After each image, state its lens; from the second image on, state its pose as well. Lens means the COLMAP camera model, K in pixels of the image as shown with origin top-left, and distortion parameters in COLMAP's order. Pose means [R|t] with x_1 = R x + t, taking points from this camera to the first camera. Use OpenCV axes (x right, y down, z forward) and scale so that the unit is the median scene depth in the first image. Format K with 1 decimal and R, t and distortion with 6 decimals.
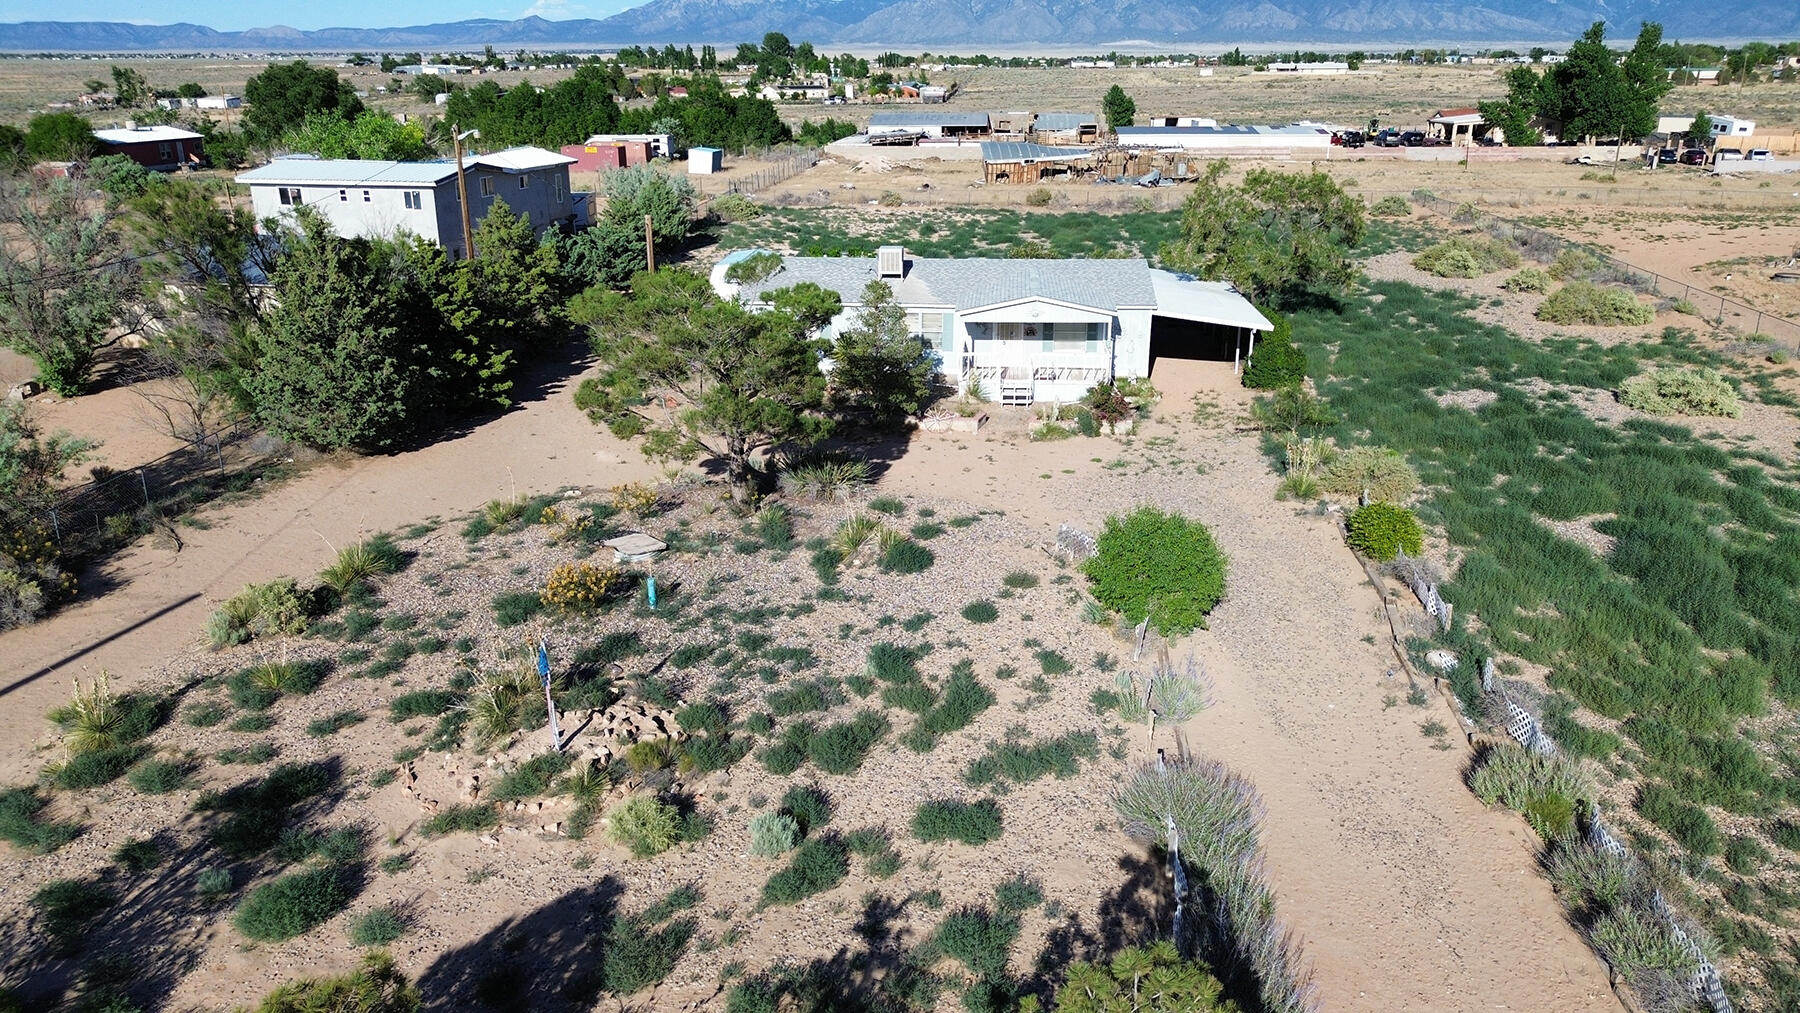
lens RADIAL K [[1262.9, 0, 901.4], [0, 1262.9, 518.1], [0, 0, 1]] dist [0.075077, -0.071866]
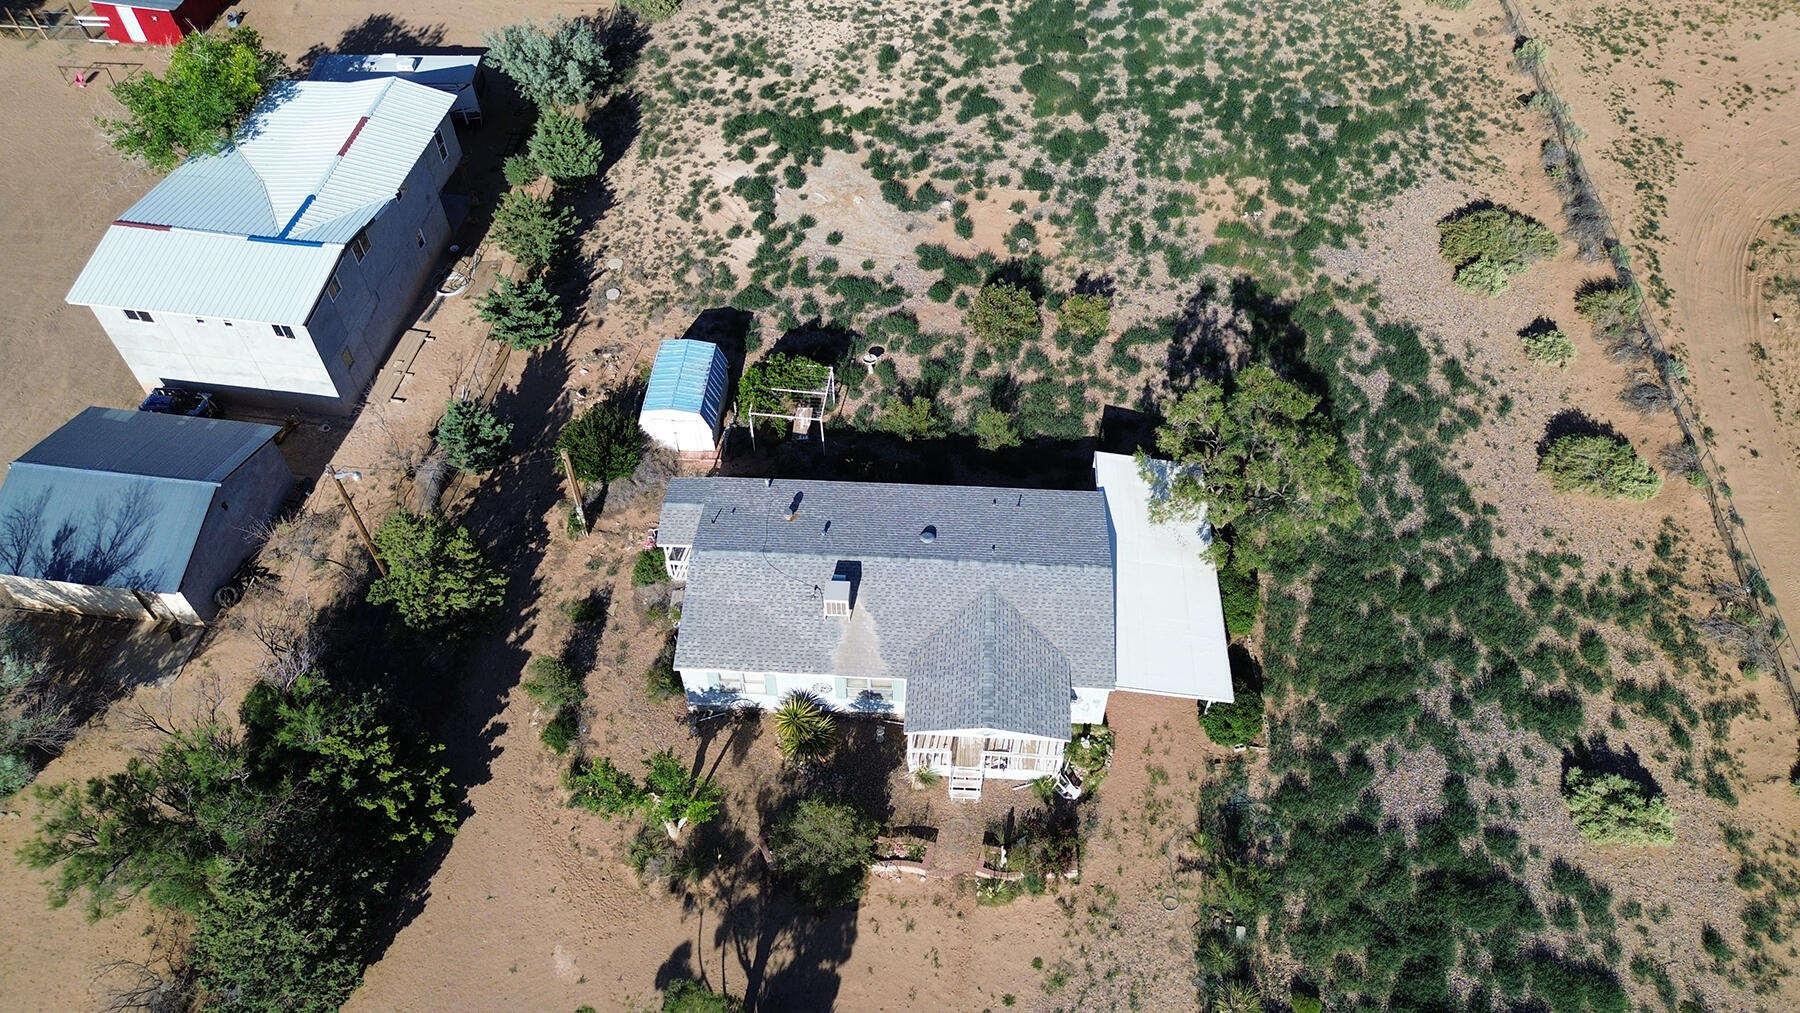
lens RADIAL K [[1262.9, 0, 901.9], [0, 1262.9, 502.5], [0, 0, 1]] dist [0.075077, -0.071866]
pose [[0.999826, -0.015064, 0.011024, 0.032431], [0.007261, 0.857908, 0.513753, -0.799042], [-0.017197, -0.513583, 0.857868, 0.259509]]
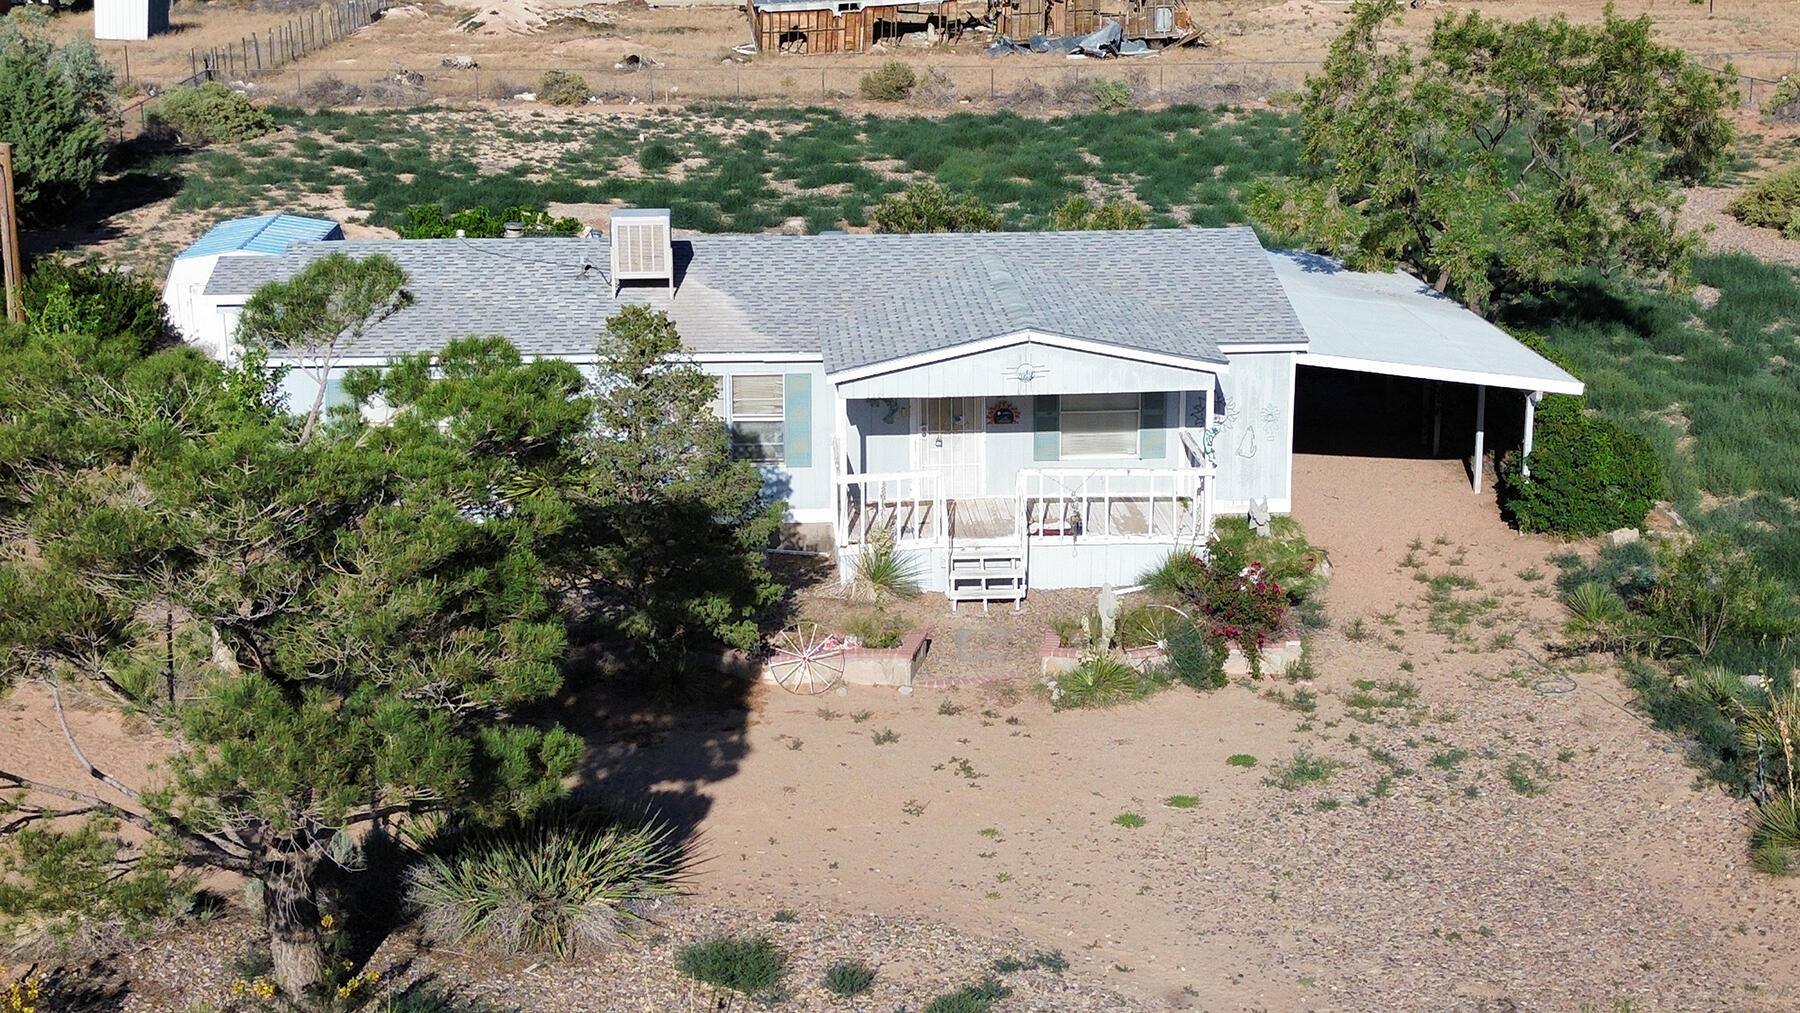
lens RADIAL K [[2528.9, 0, 906.3], [0, 2528.9, 514.9], [0, 0, 1]] dist [0.078518, 0.000000]
pose [[0.989528, -0.039120, 0.138941, -0.042853], [0.049791, 0.996001, -0.074180, -0.059466], [-0.135484, 0.080321, 0.987518, 0.222806]]
